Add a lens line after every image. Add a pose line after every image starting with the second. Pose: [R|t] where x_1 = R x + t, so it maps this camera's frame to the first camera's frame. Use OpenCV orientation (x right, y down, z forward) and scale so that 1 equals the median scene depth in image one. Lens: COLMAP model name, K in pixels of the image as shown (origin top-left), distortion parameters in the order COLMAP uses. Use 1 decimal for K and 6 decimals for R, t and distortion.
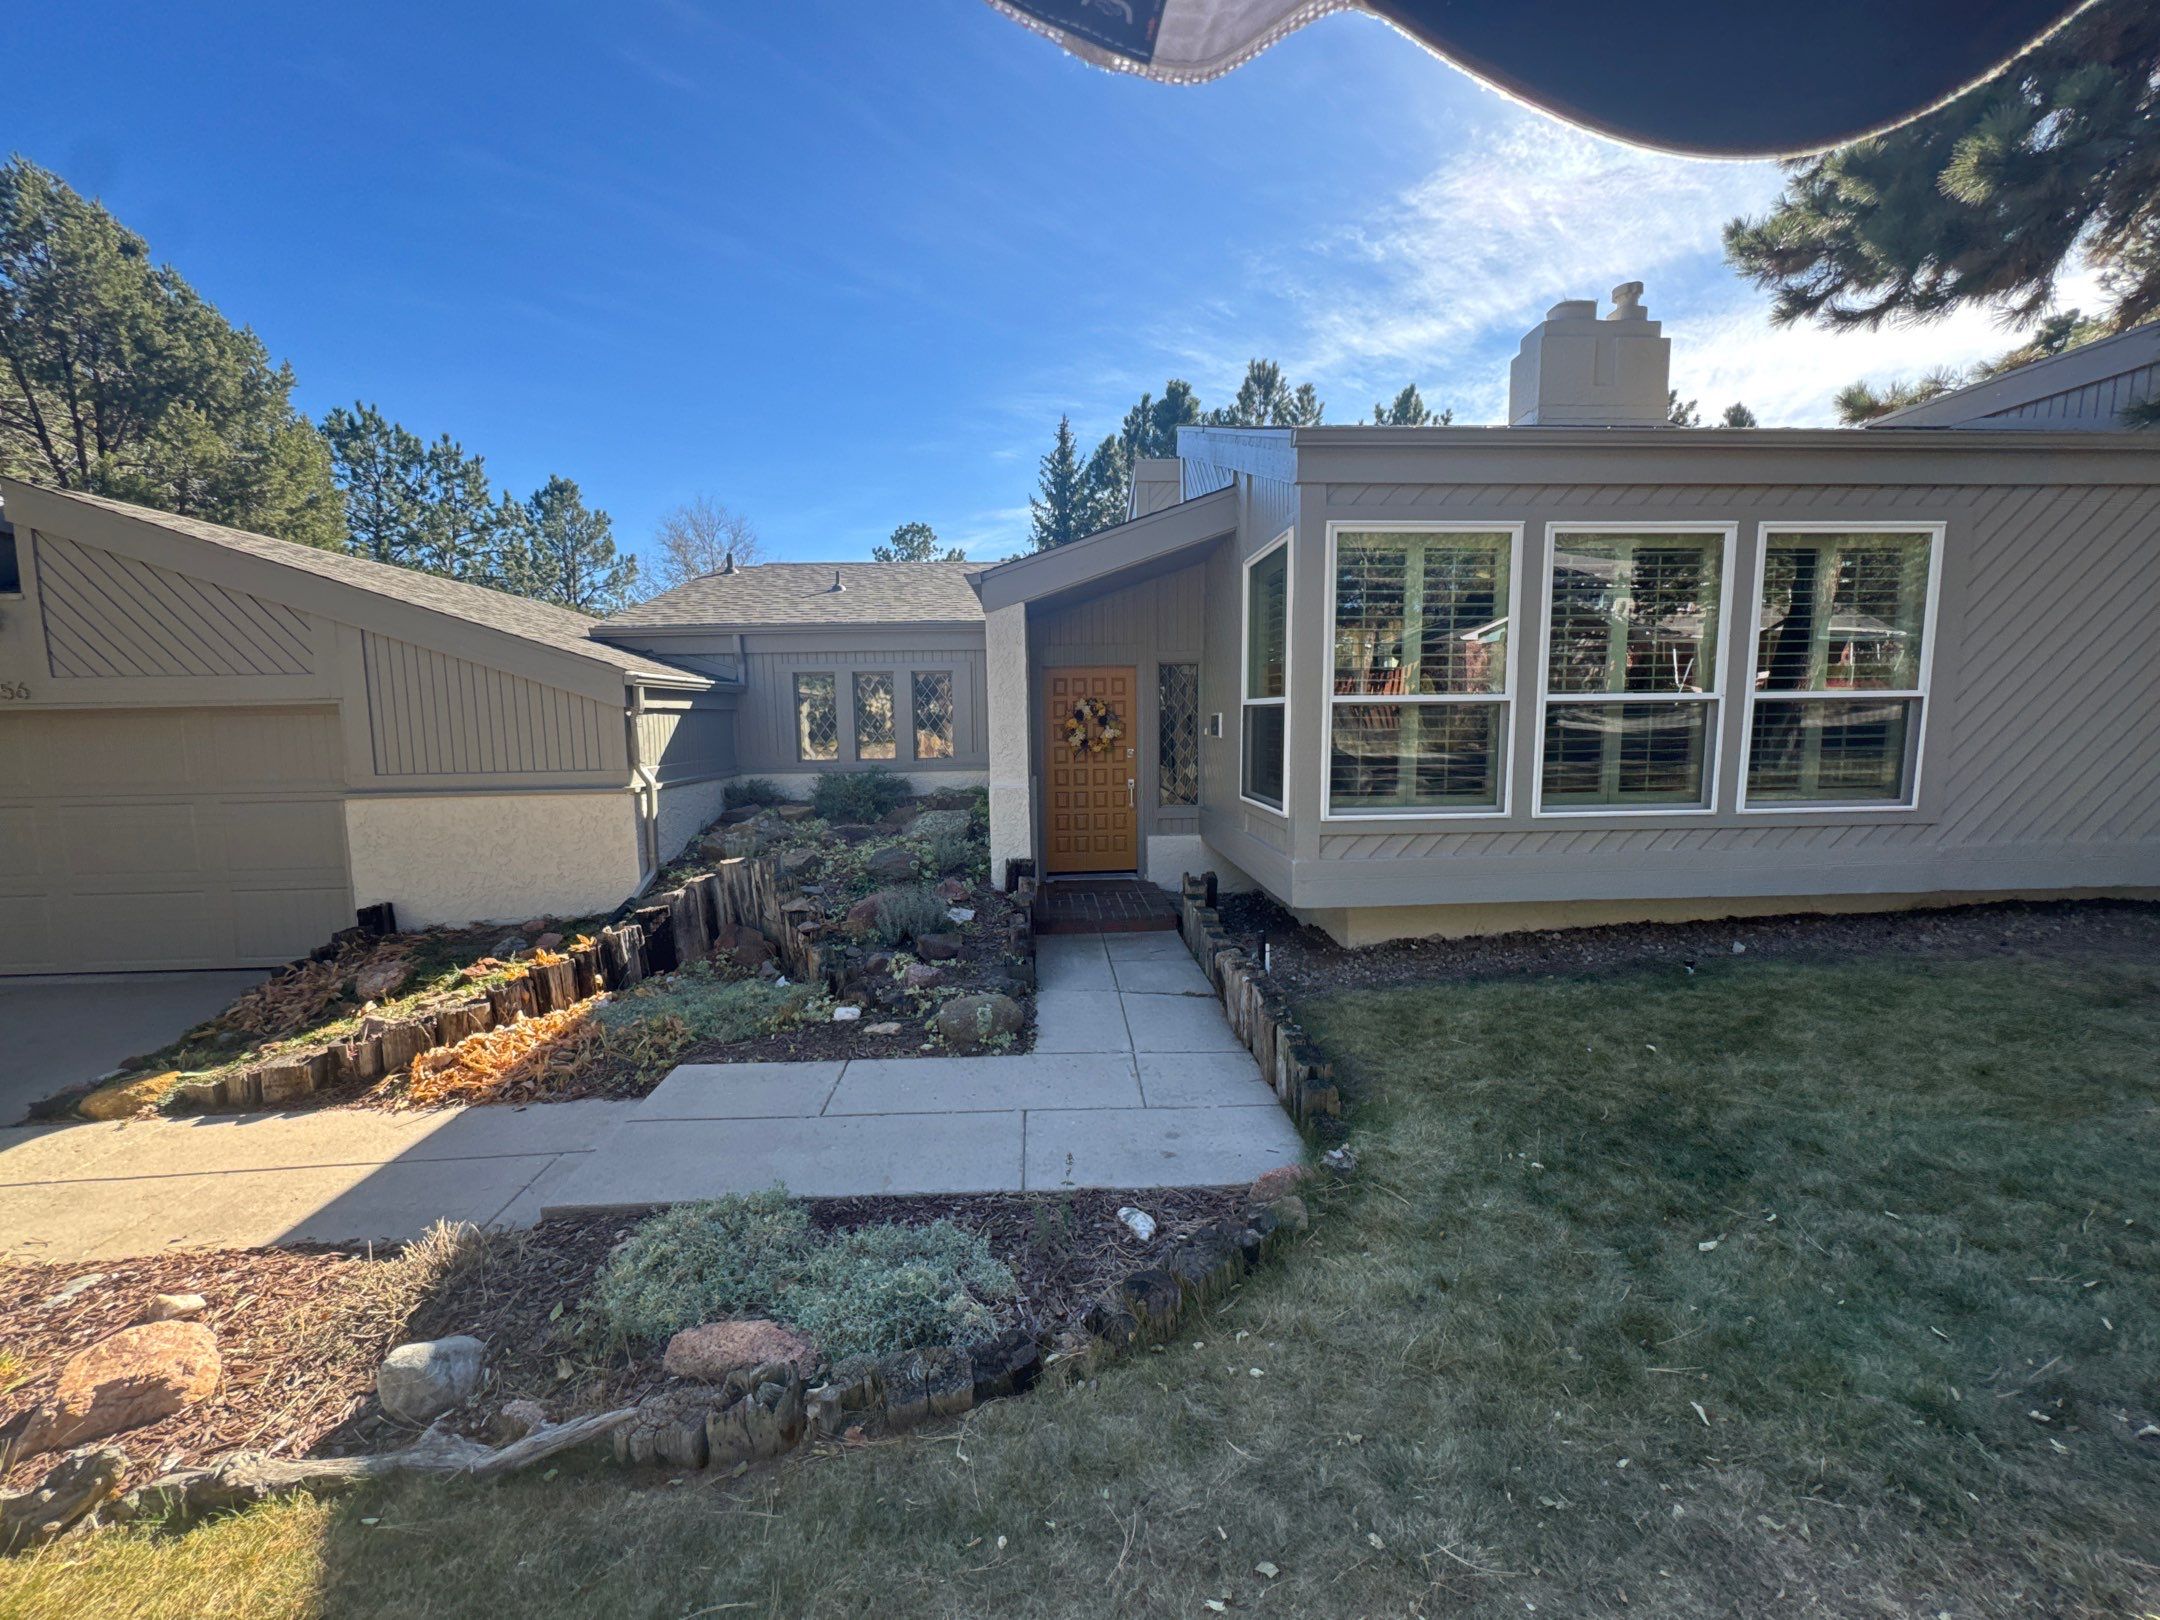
lens RADIAL K [[868.3, 0, 1080.0], [0, 868.3, 810.0], [0, 0, 1]] dist [0.000627, 0.000314]
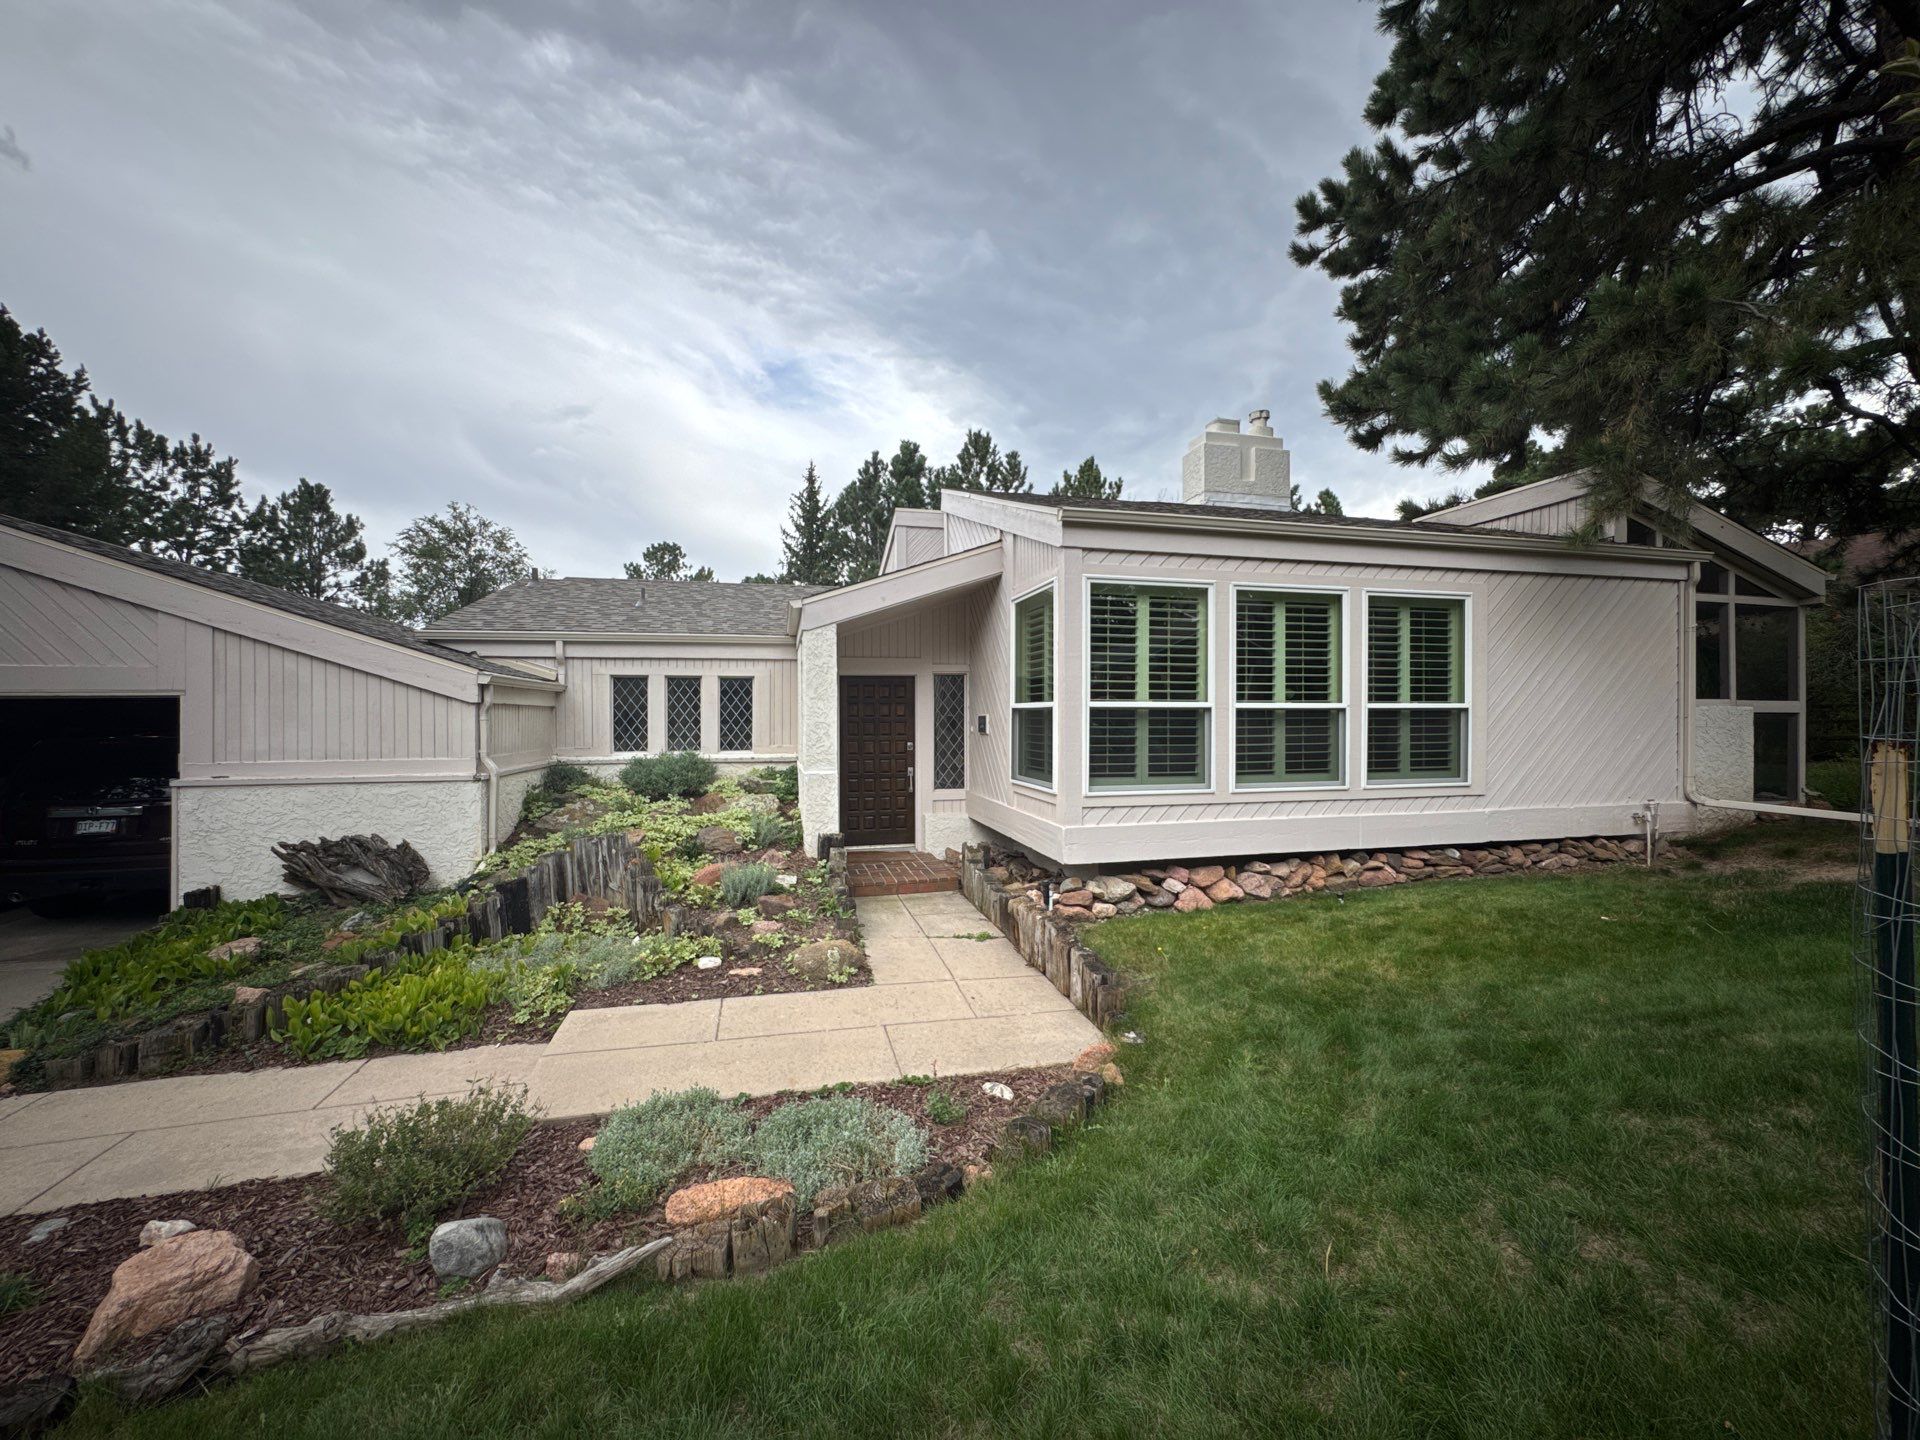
lens RADIAL K [[770.1, 0, 960.0], [0, 770.1, 720.0], [0, 0, 1]] dist [0.001874, 0.000206]
pose [[0.982017, 0.009900, 0.188532, -0.111182], [0.010023, 0.994482, -0.104425, 0.016122], [-0.188525, 0.104437, 0.976499, -0.099526]]
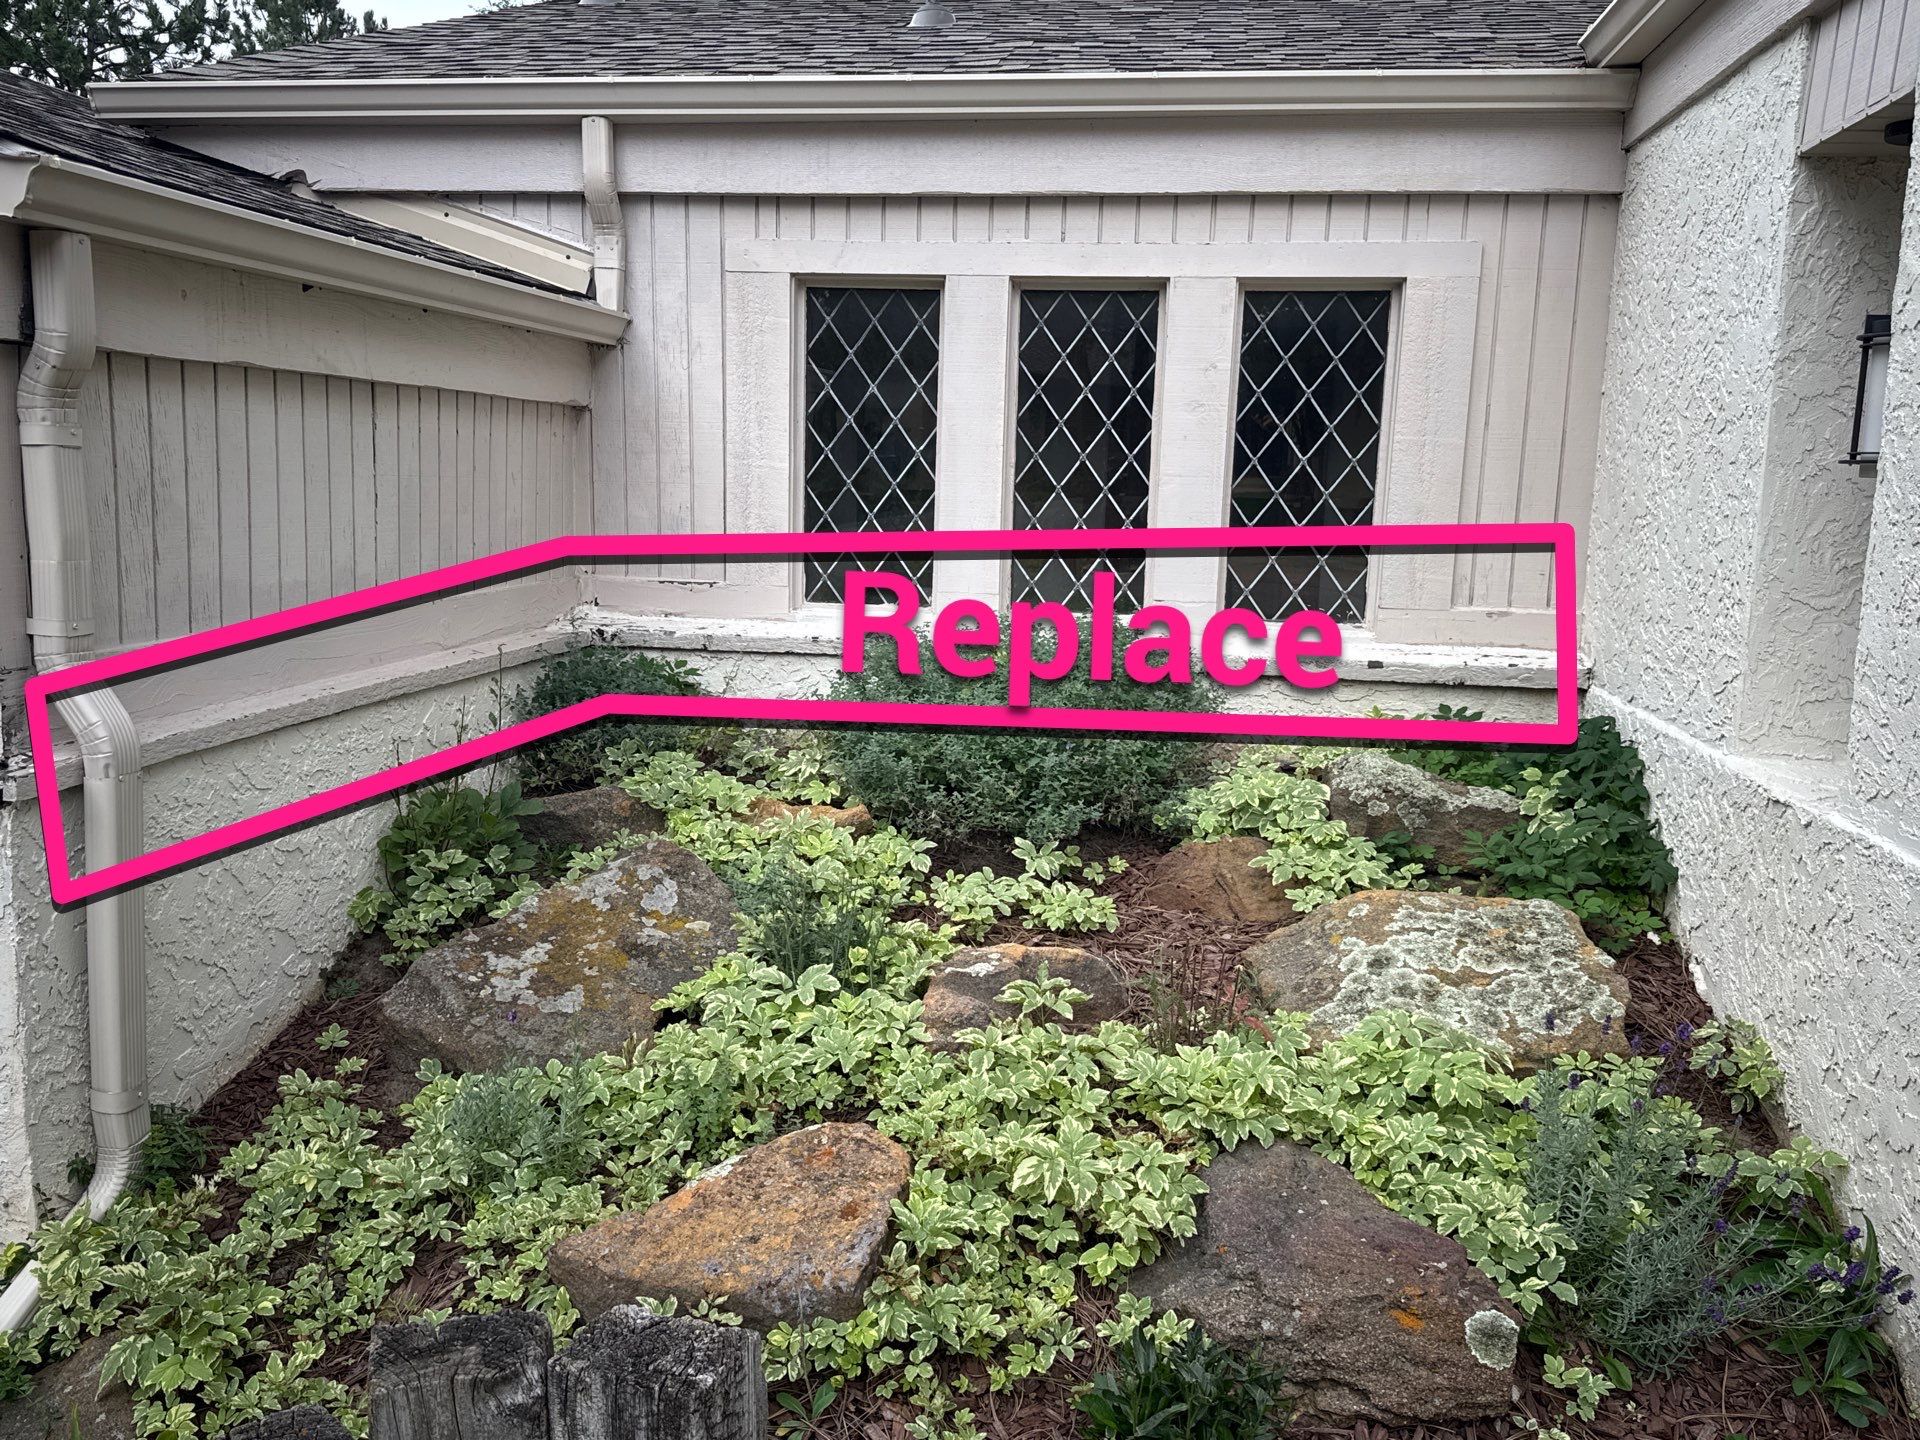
lens RADIAL K [[1635.8, 0, 960.0], [0, 1635.8, 720.0], [0, 0, 1]] dist [0.006469, 0.003198]
pose [[0.982213, 0.069658, -0.174373, -0.285986], [-0.062137, 0.996901, 0.048236, -0.076204], [0.177193, -0.036543, 0.983497, 0.790589]]
